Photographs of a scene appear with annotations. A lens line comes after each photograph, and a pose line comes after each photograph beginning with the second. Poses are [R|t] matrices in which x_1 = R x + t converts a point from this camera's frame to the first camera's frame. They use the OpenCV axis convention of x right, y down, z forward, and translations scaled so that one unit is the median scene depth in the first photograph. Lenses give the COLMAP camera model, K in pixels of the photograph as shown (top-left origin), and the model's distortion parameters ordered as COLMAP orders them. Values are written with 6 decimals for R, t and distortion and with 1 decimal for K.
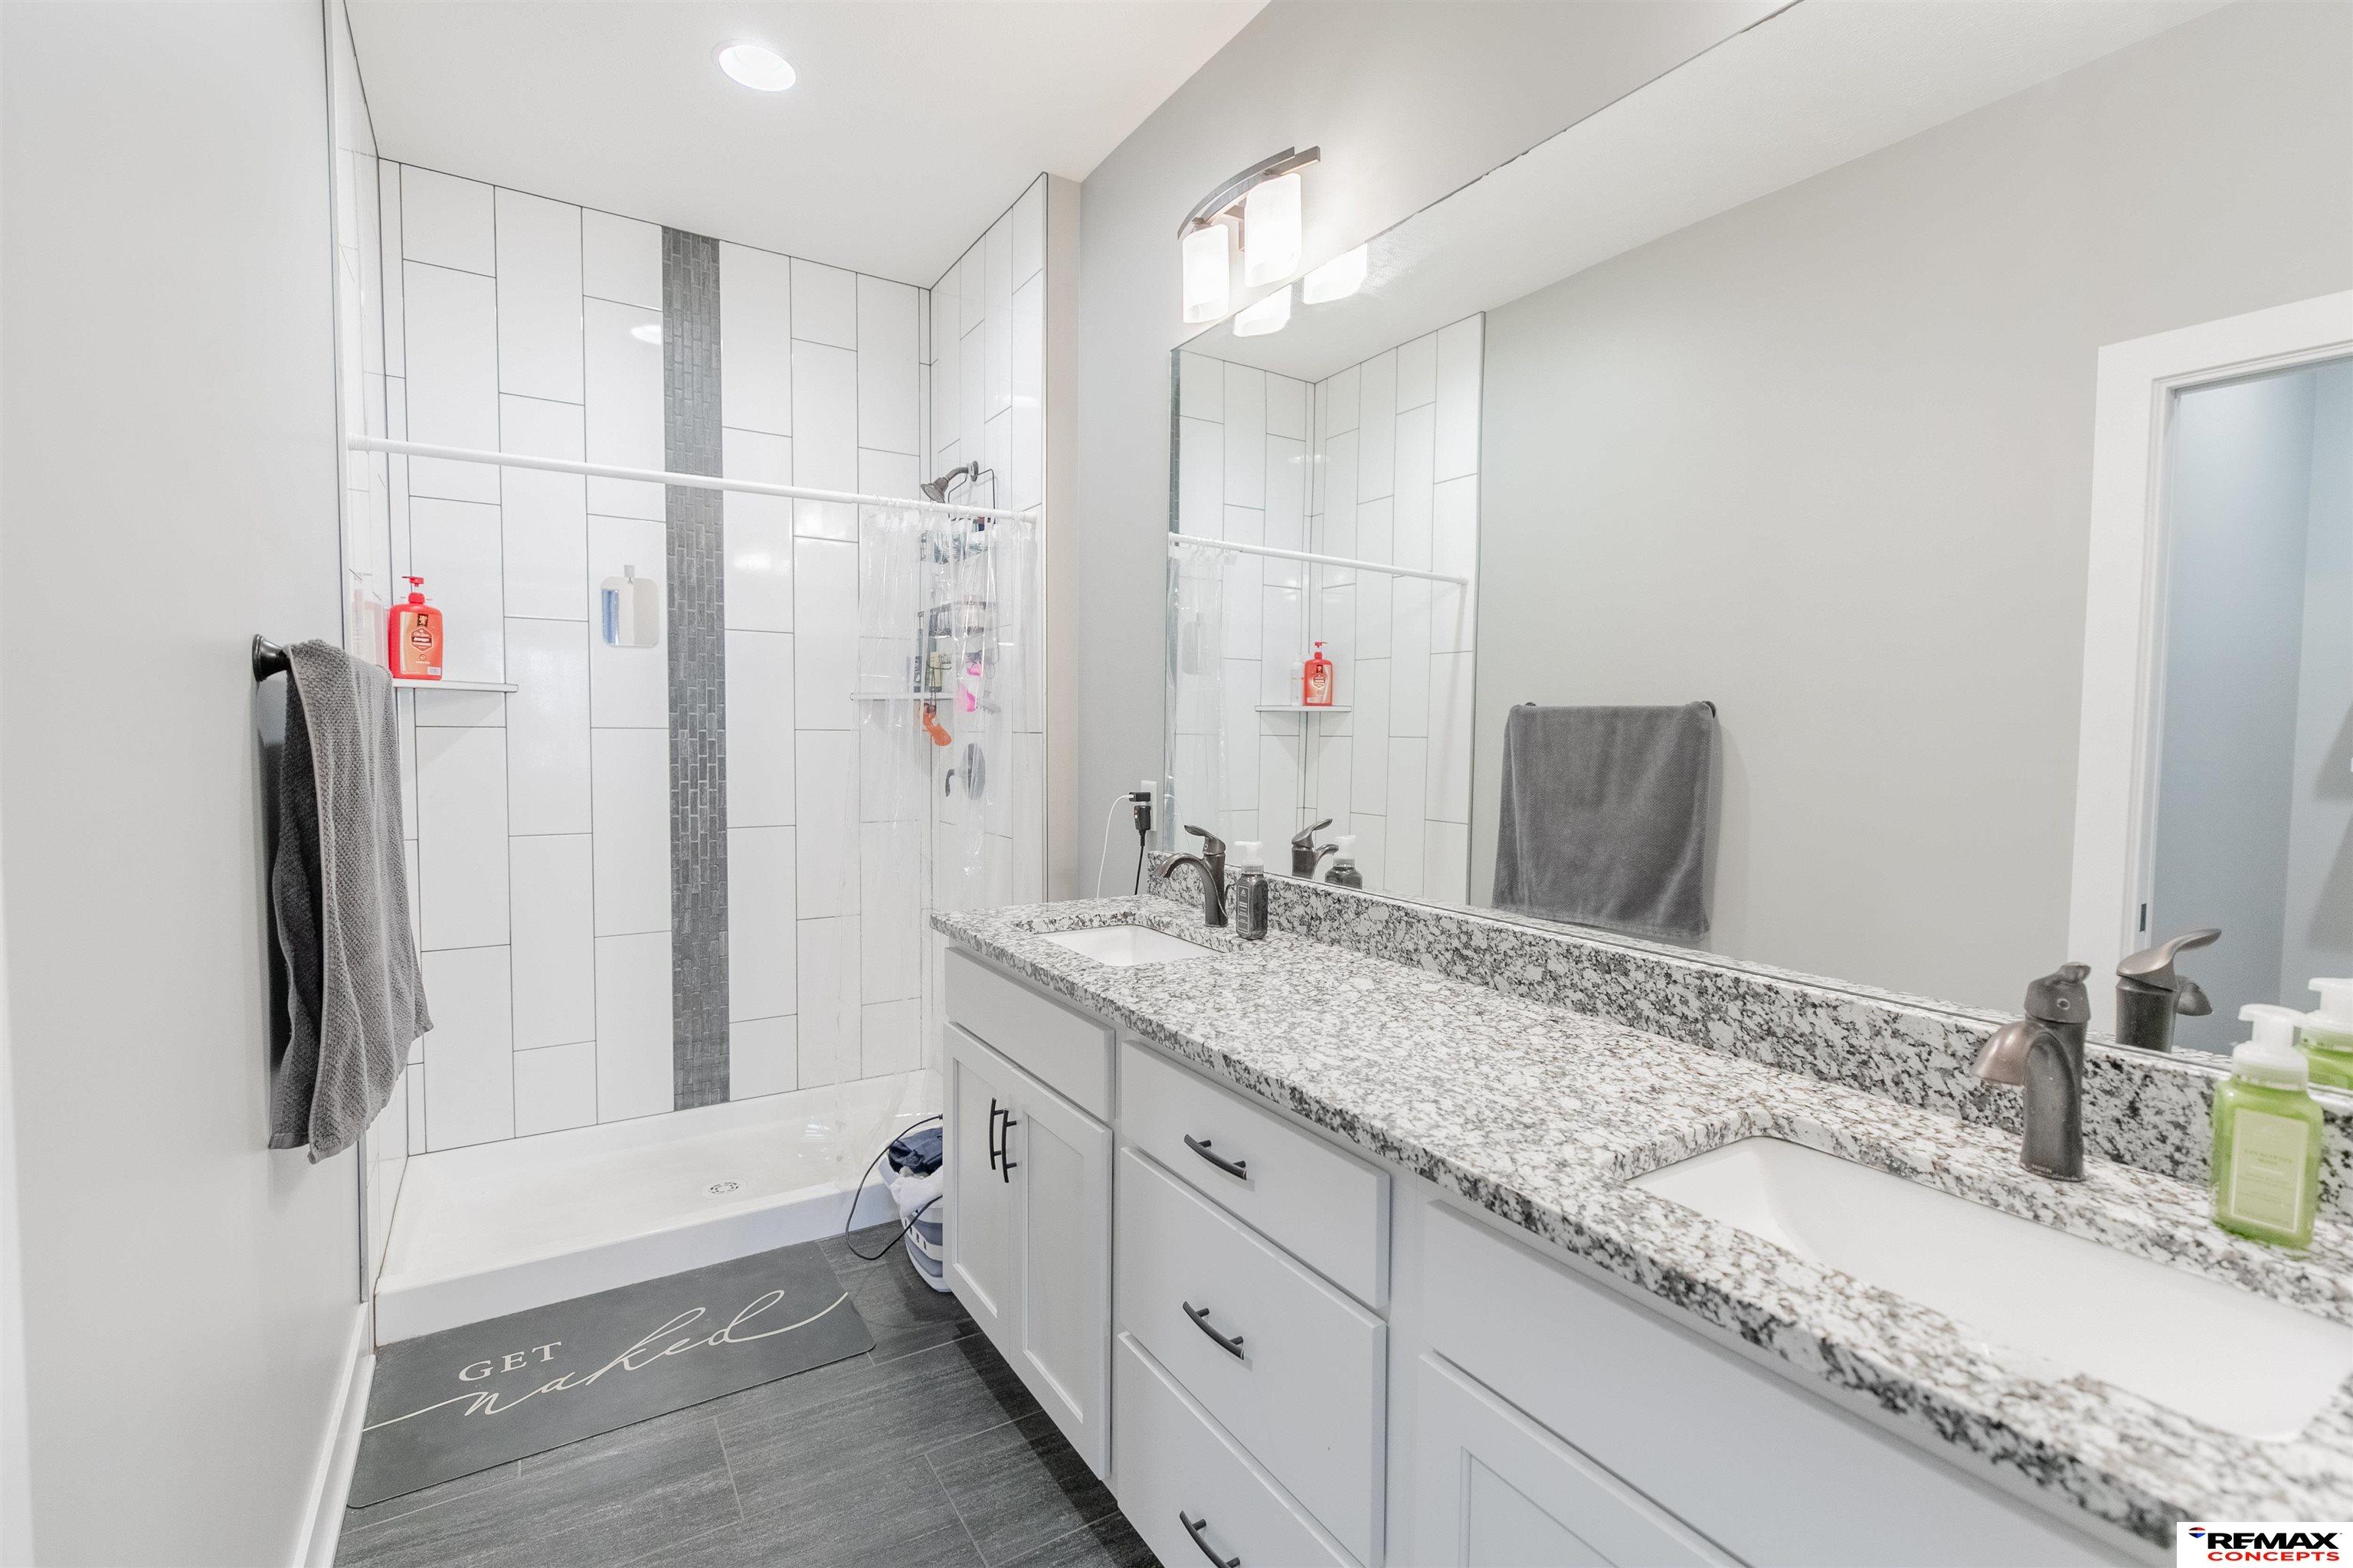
lens RADIAL K [[1048.7, 0, 1181.1], [0, 1048.7, 779.1], [0, 0, 1]] dist [0.004446, 0.000070]
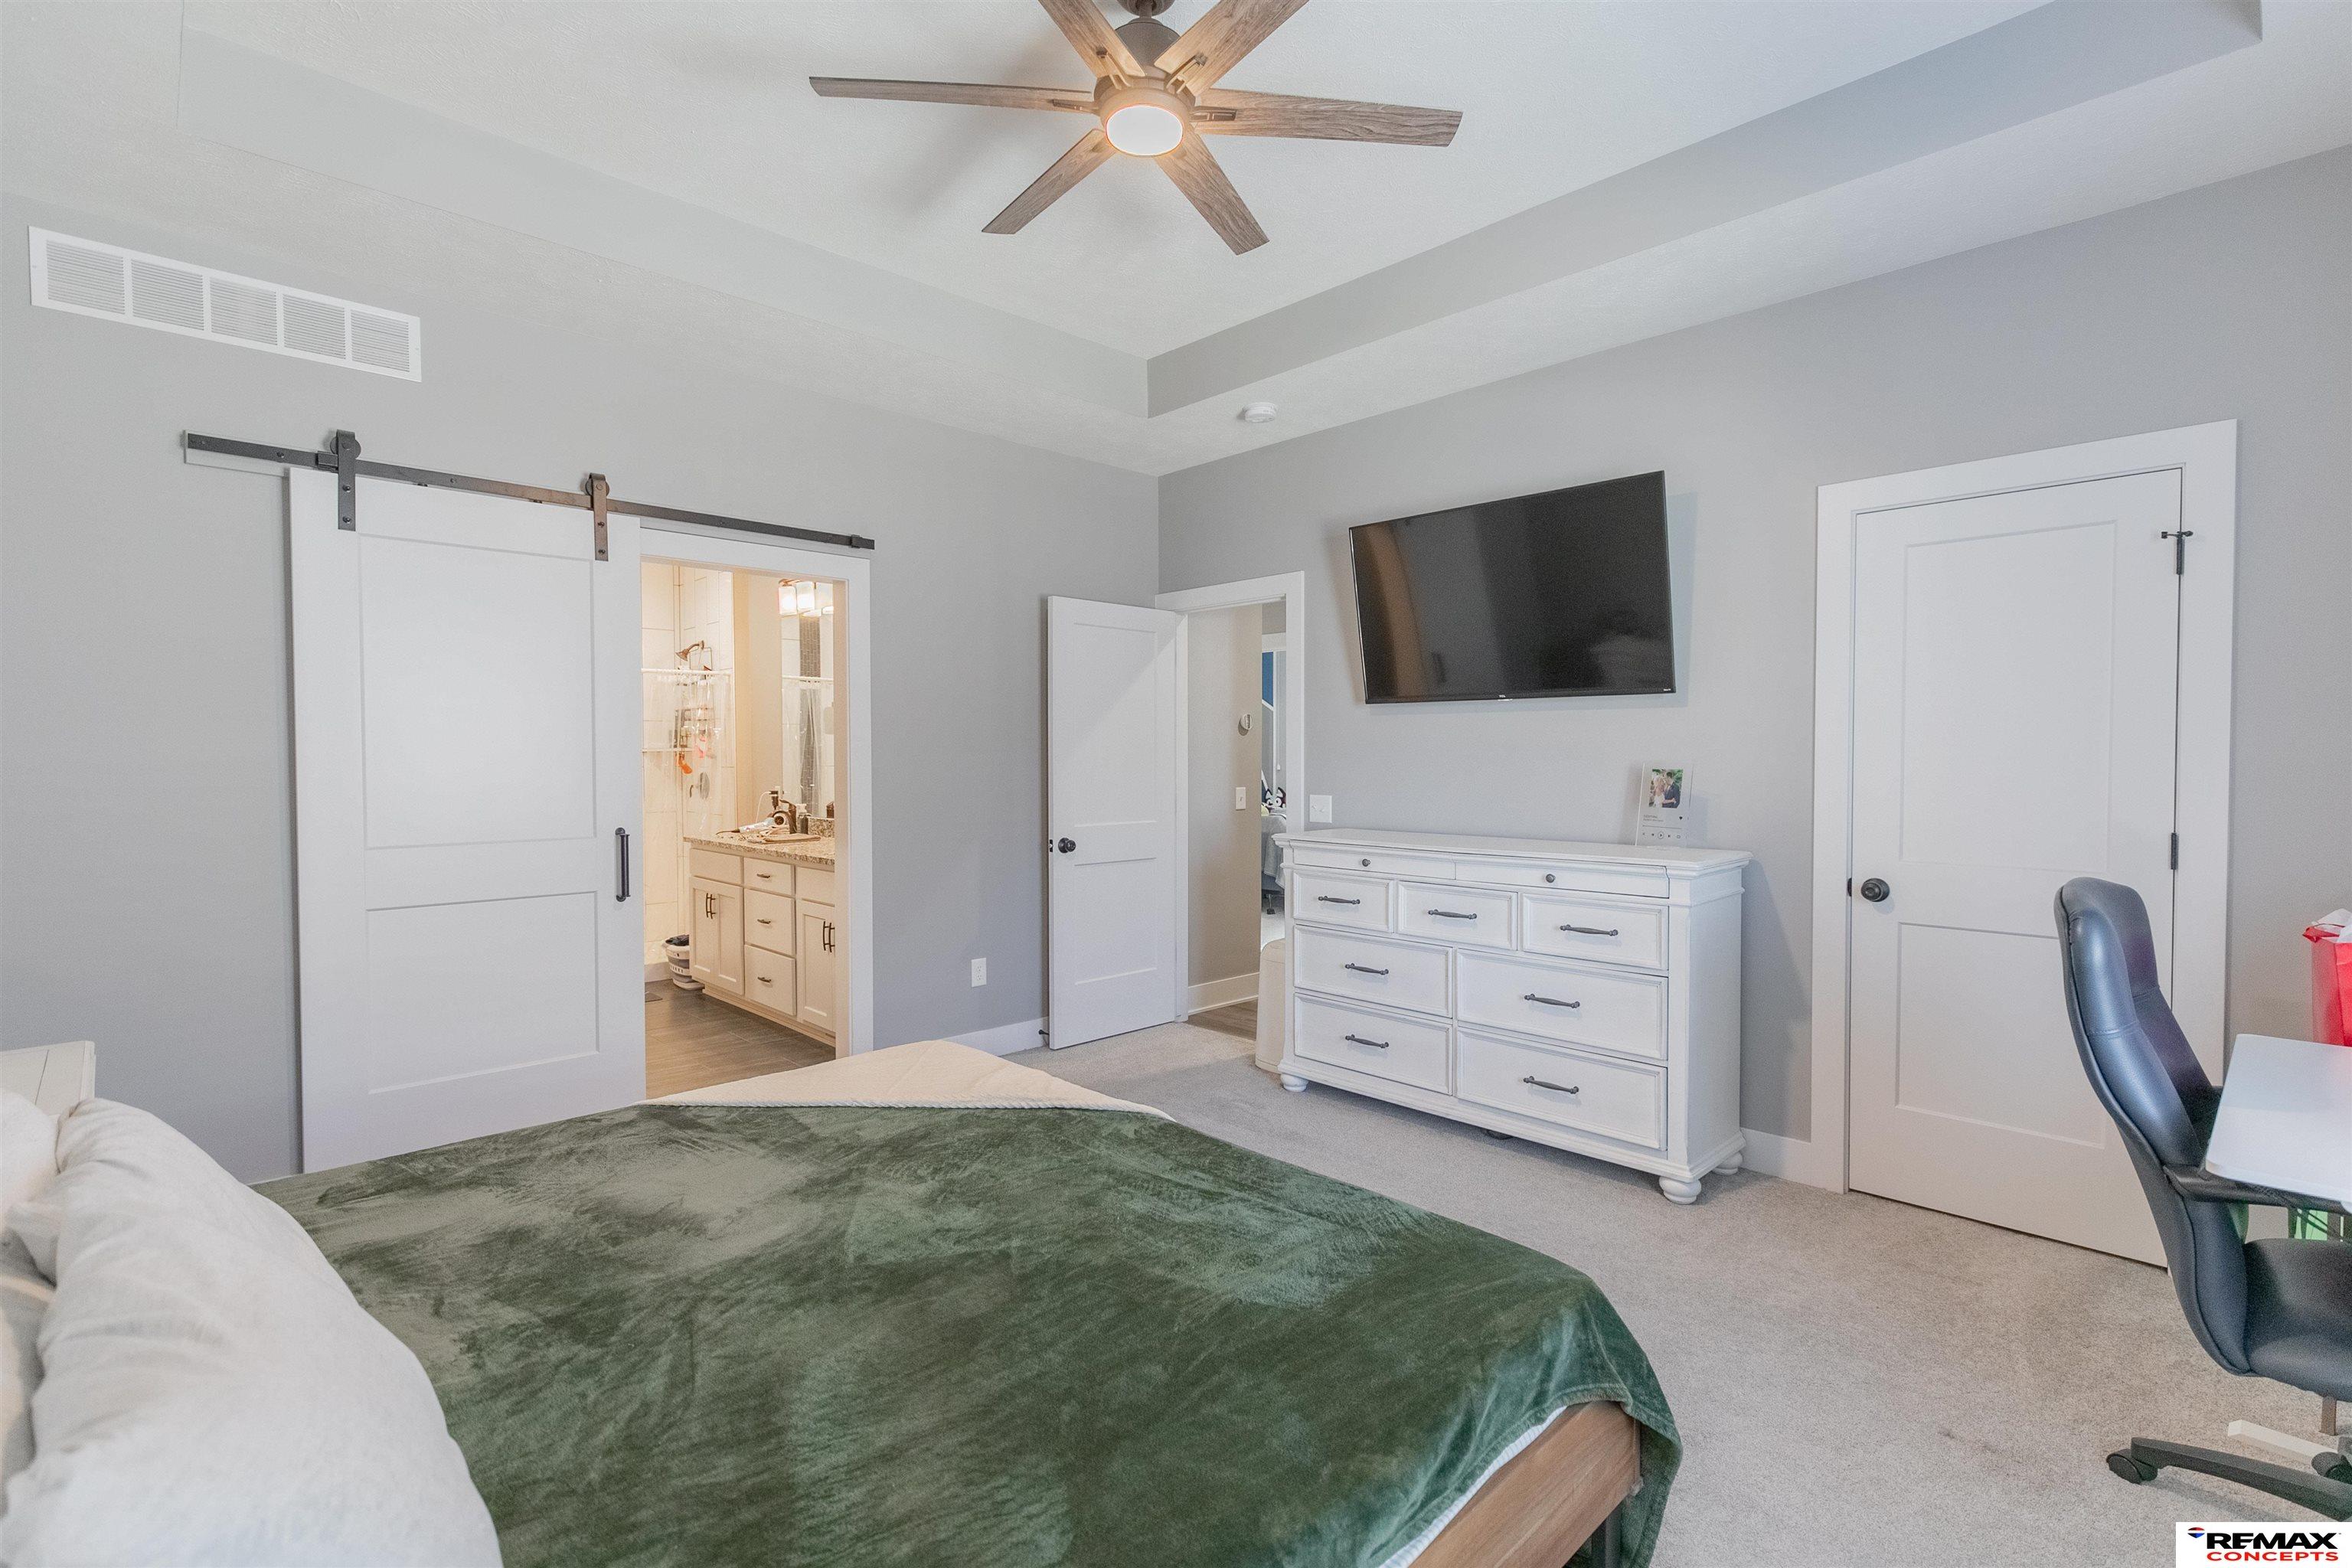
lens RADIAL K [[1067.3, 0, 1178.3], [0, 1067.3, 778.0], [0, 0, 1]] dist [0.000906, 0.000486]
pose [[0.978409, -0.014243, 0.206187, 0.310567], [0.019735, 0.999502, -0.024603, 0.052163], [-0.205734, 0.028141, 0.978203, -1.370093]]
